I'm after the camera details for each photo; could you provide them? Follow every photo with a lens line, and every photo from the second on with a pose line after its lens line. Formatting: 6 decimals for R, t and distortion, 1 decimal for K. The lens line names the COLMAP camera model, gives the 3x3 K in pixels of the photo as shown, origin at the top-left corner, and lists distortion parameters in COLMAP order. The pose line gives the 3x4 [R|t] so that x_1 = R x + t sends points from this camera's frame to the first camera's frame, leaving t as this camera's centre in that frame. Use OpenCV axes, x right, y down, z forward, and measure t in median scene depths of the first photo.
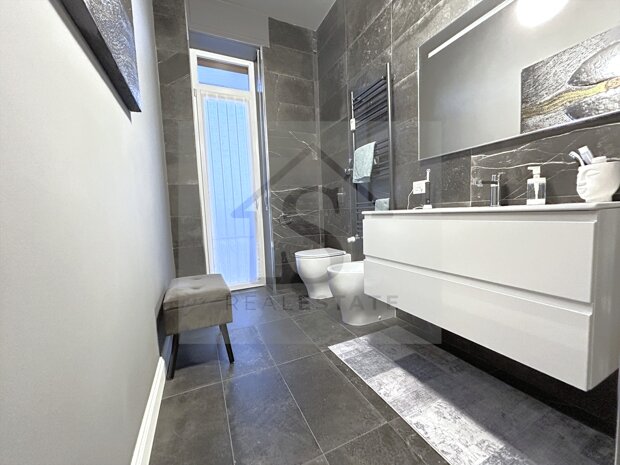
lens RADIAL K [[248.7, 0, 310.0], [0, 248.7, 232.5], [0, 0, 1]] dist [-0.001227, 0.000688]
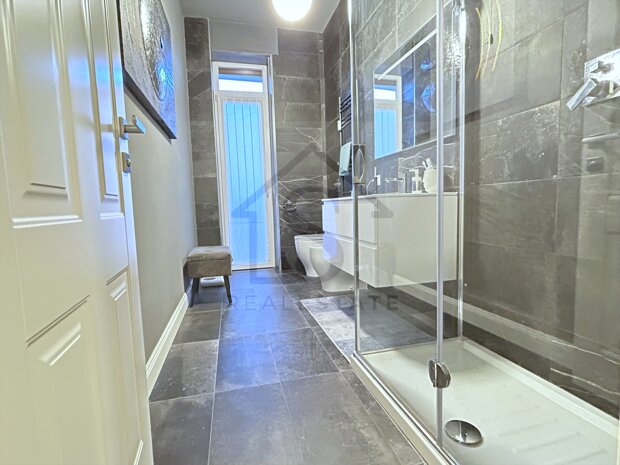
lens RADIAL K [[313.9, 0, 310.0], [0, 313.9, 232.5], [0, 0, 1]] dist [0.000399, -0.000263]
pose [[0.984084, 0.023758, -0.176106, 0.300237], [-0.021288, 0.999647, 0.015901, 0.047382], [0.176422, -0.011899, 0.984243, -0.470414]]
